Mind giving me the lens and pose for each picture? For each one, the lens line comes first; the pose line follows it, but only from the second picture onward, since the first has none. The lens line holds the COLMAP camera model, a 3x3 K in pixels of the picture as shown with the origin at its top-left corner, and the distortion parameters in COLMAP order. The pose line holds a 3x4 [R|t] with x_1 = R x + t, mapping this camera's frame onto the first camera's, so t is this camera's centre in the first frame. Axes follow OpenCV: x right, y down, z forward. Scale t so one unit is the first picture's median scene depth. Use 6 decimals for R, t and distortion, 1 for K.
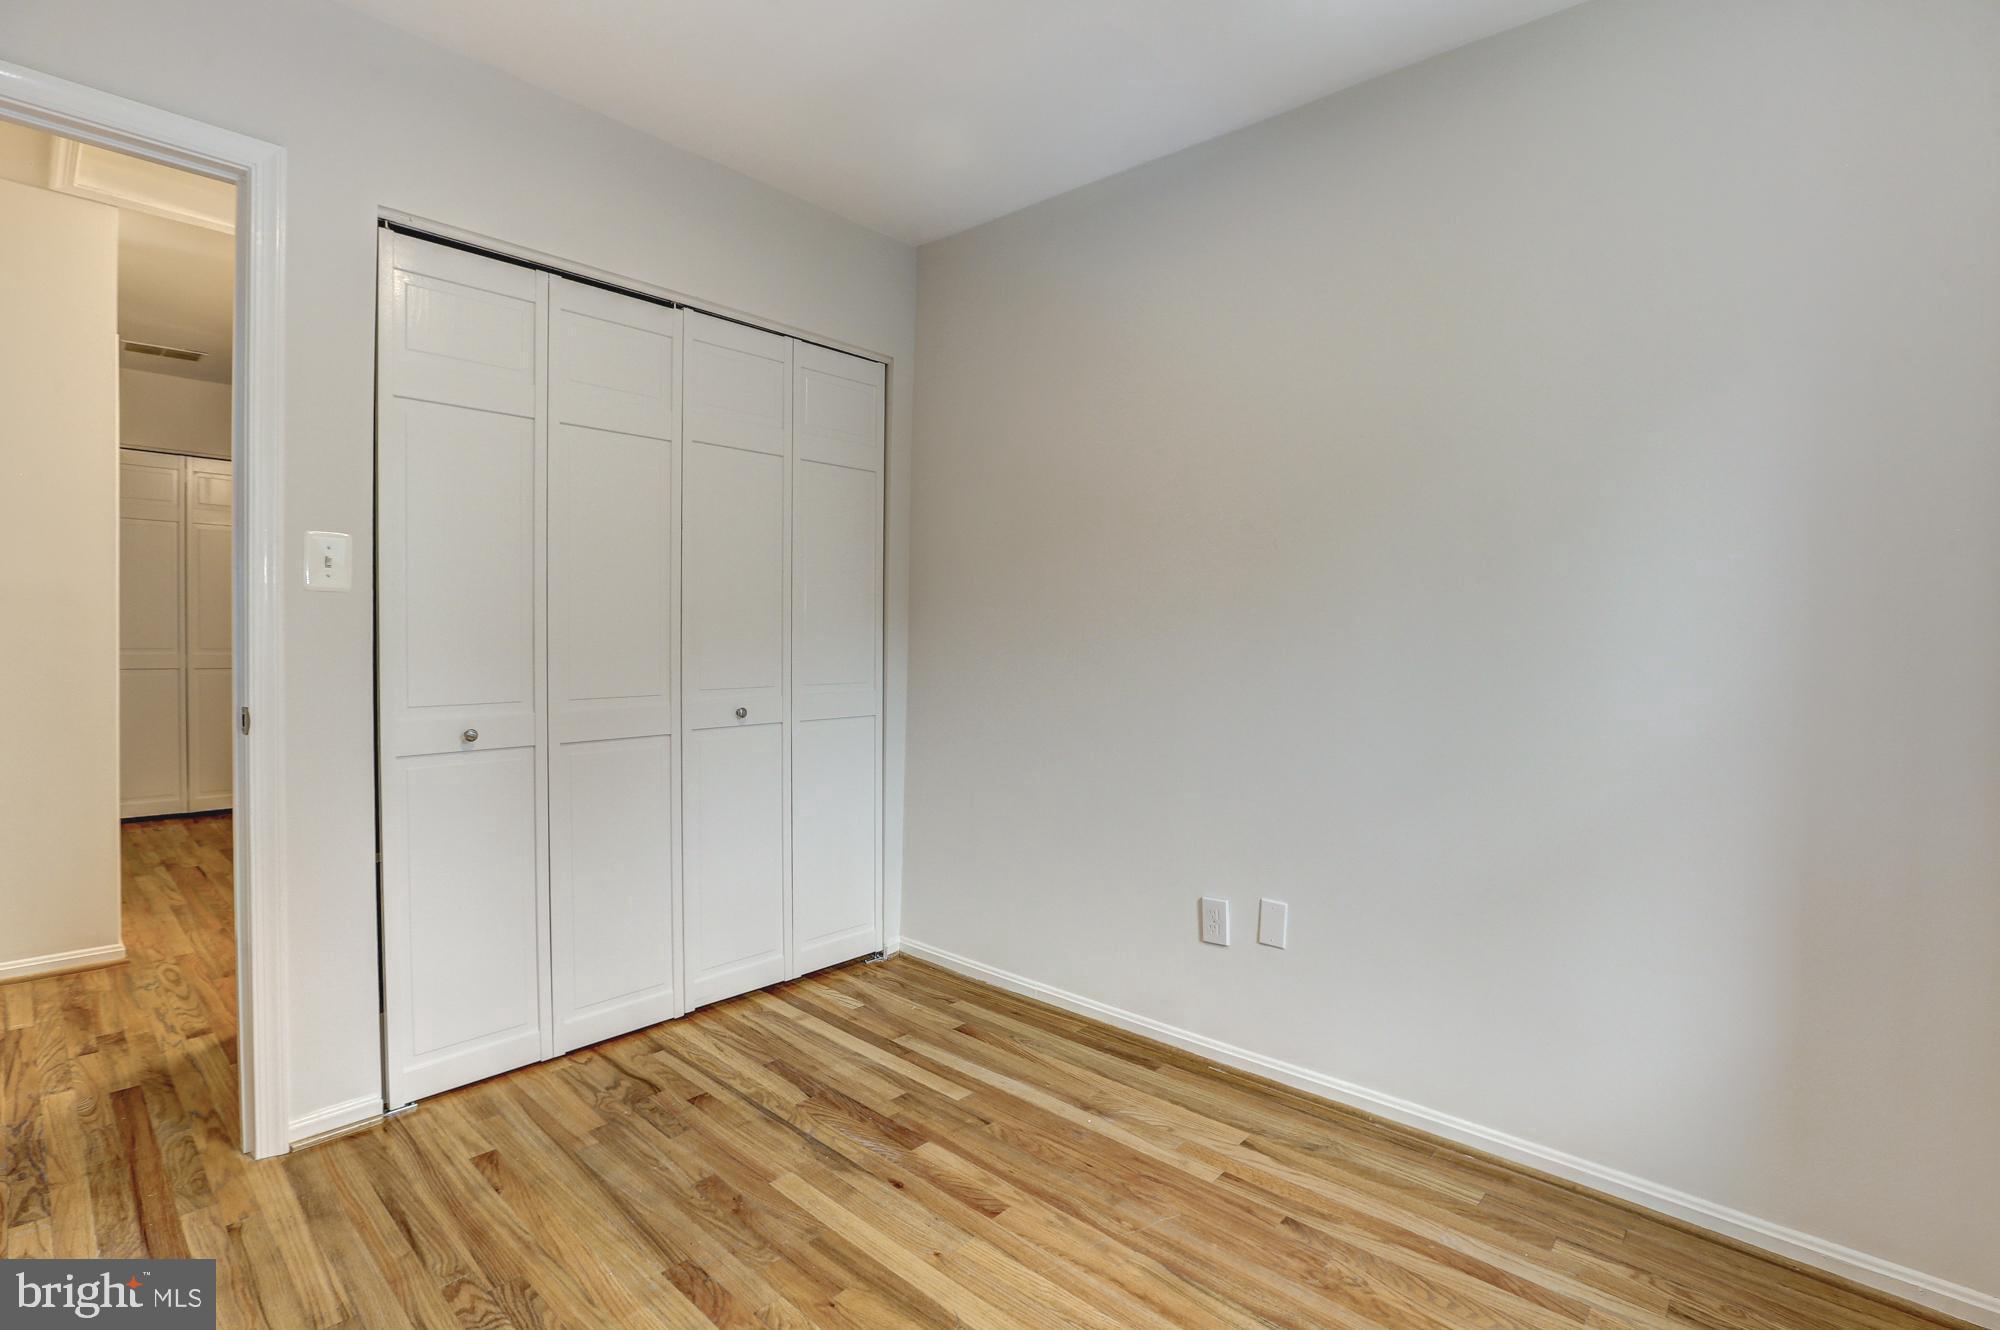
lens RADIAL K [[930.6, 0, 1002.5], [0, 930.6, 635.0], [0, 0, 1]] dist [-0.048112, 0.016483]
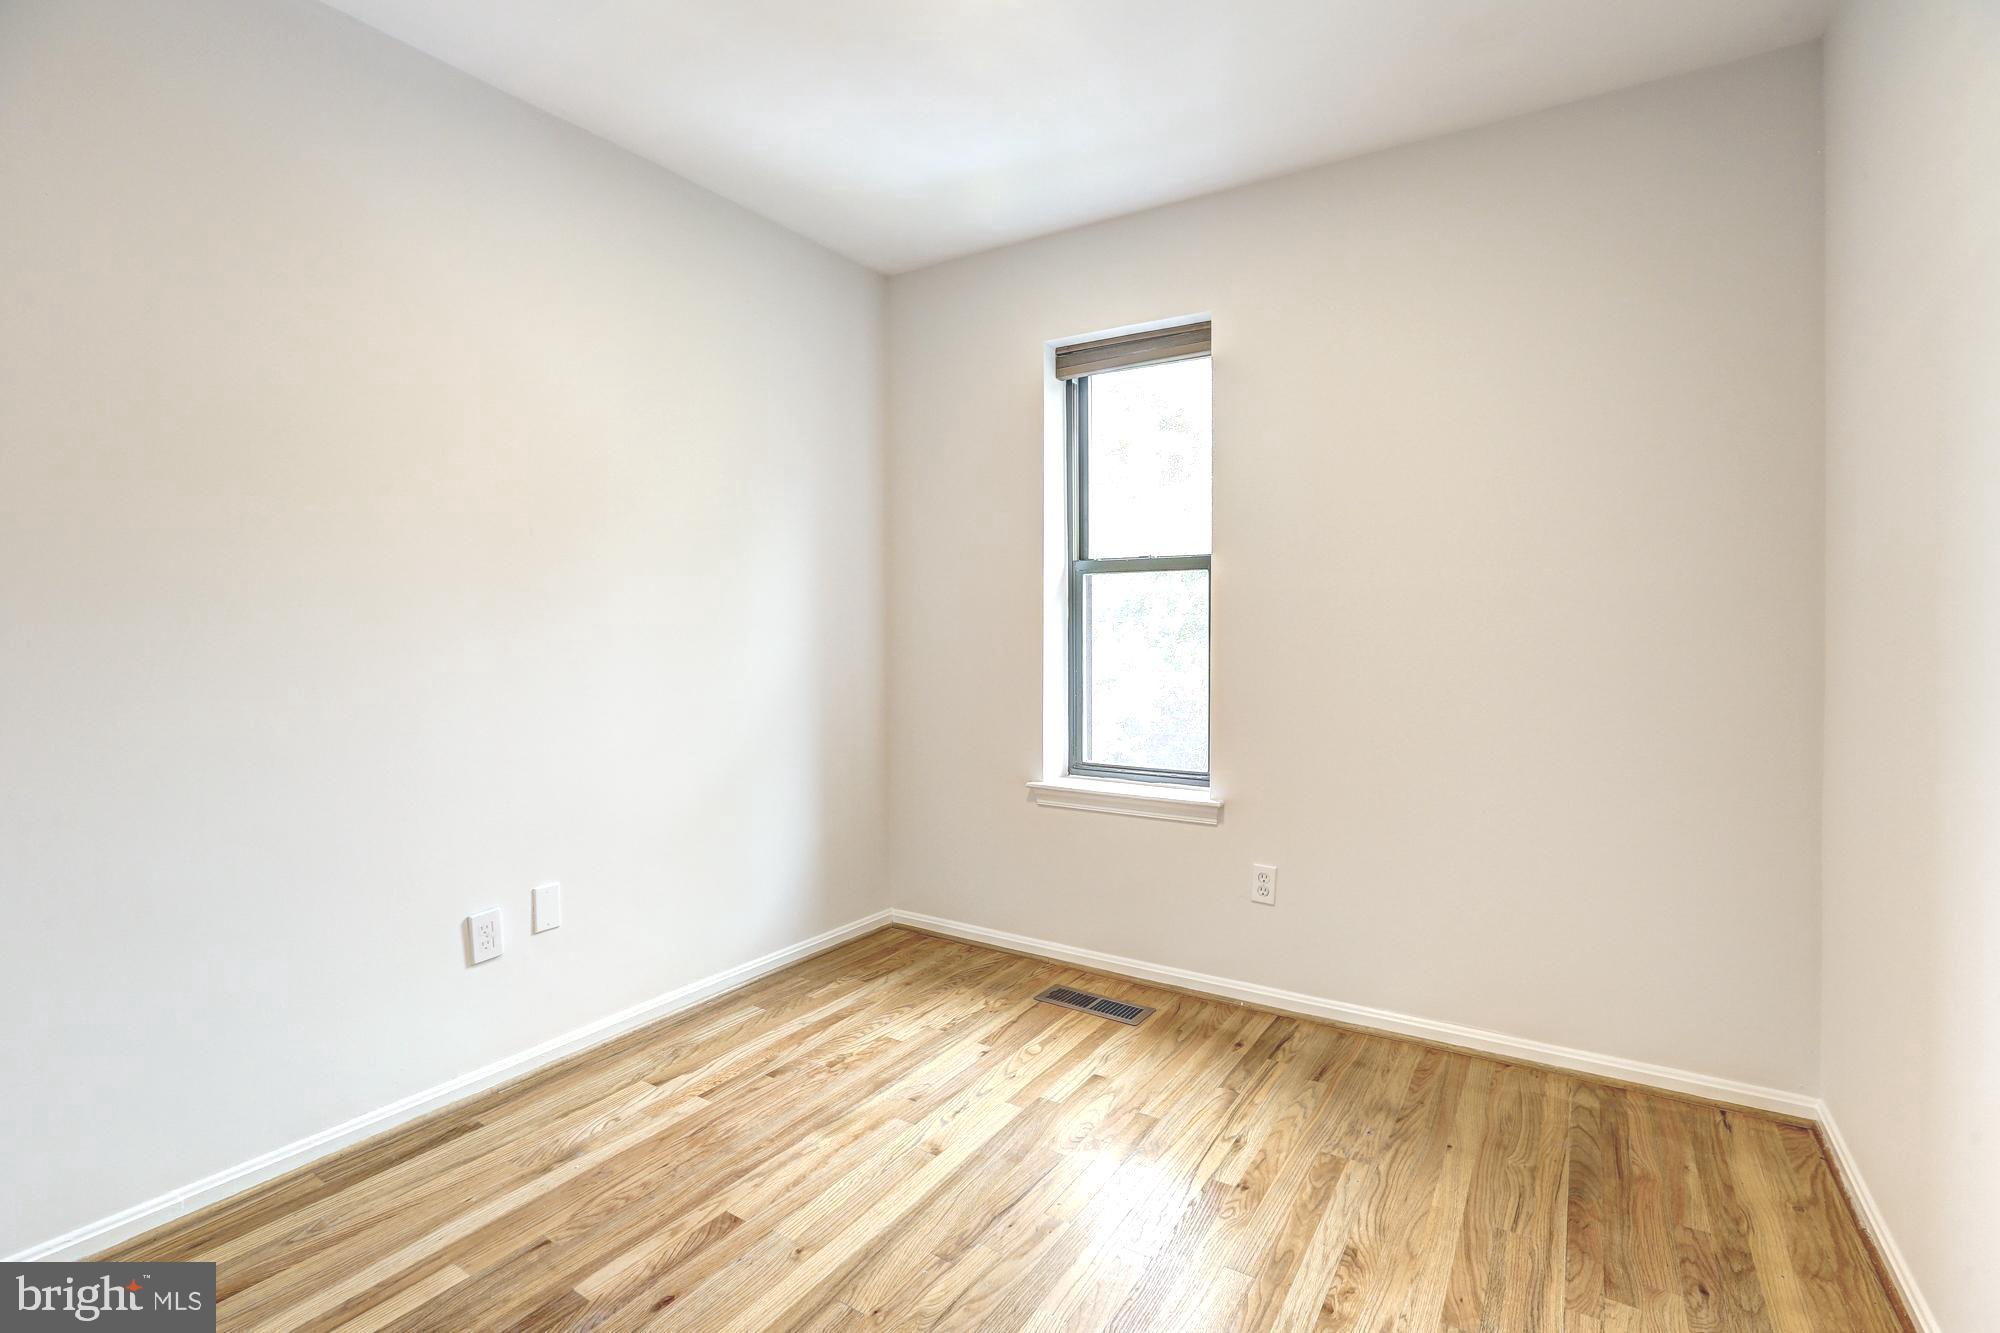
lens RADIAL K [[930.6, 0, 1002.5], [0, 930.6, 636.5], [0, 0, 1]] dist [-0.048112, 0.016483]
pose [[-0.170090, -0.030574, 0.984954, -0.937992], [-0.007338, 0.999530, 0.029760, -0.019048], [-0.985401, -0.002166, -0.170235, 0.837069]]
